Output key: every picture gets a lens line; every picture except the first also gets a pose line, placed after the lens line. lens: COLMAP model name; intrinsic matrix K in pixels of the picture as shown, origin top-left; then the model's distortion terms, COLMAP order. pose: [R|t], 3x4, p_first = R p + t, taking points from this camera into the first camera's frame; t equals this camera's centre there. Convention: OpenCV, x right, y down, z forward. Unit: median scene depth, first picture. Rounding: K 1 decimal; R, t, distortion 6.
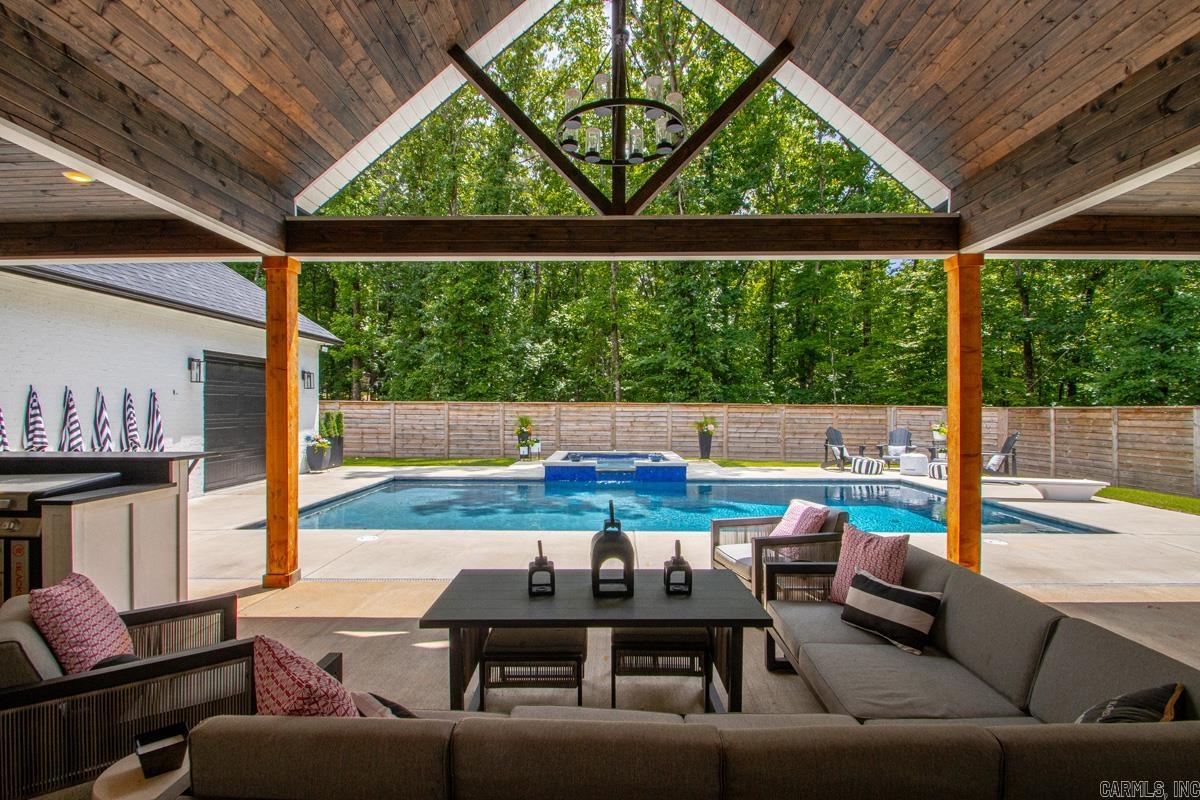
lens RADIAL K [[568.9, 0, 574.2], [0, 568.9, 408.7], [0, 0, 1]] dist [0.014196, -0.011925]
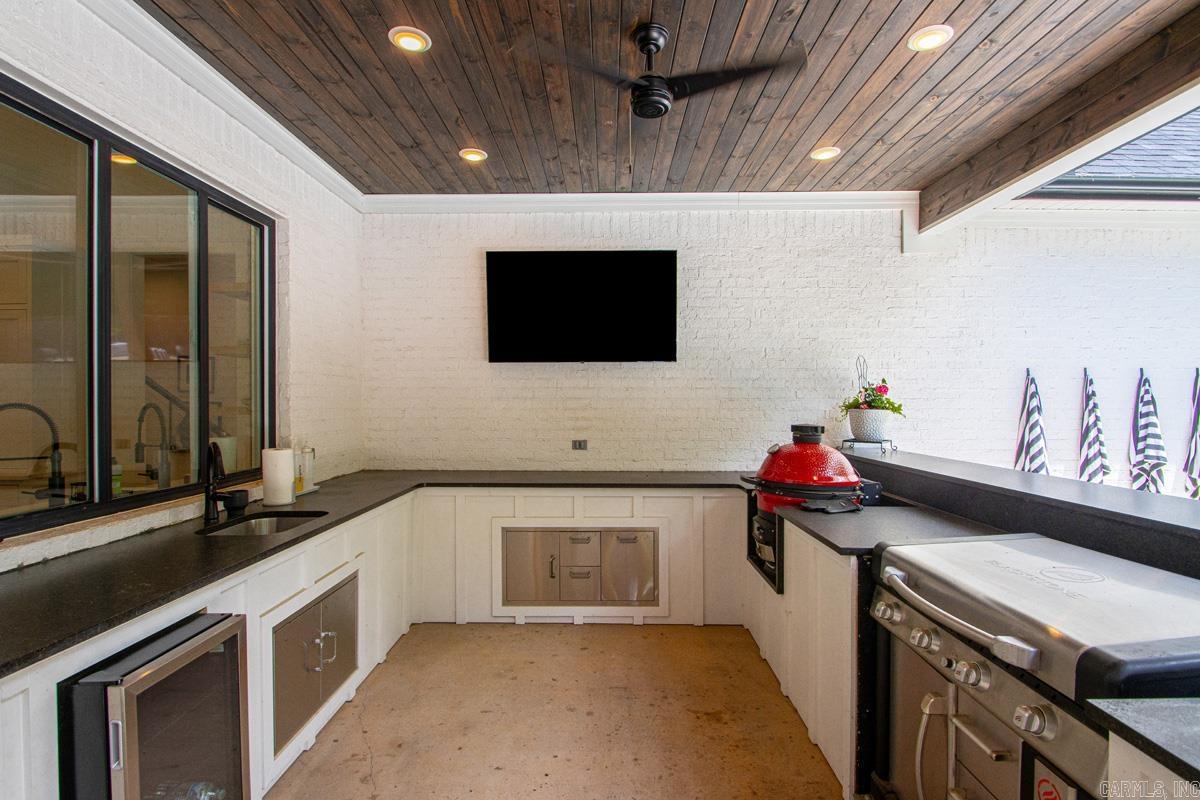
lens RADIAL K [[597.9, 0, 596.1], [0, 597.9, 397.4], [0, 0, 1]] dist [0.003928, -0.007635]
pose [[0.051825, -0.006738, -0.998633, -0.197079], [-0.005848, 0.999958, -0.007051, 0.000594], [0.998639, 0.006205, 0.051784, 0.222243]]
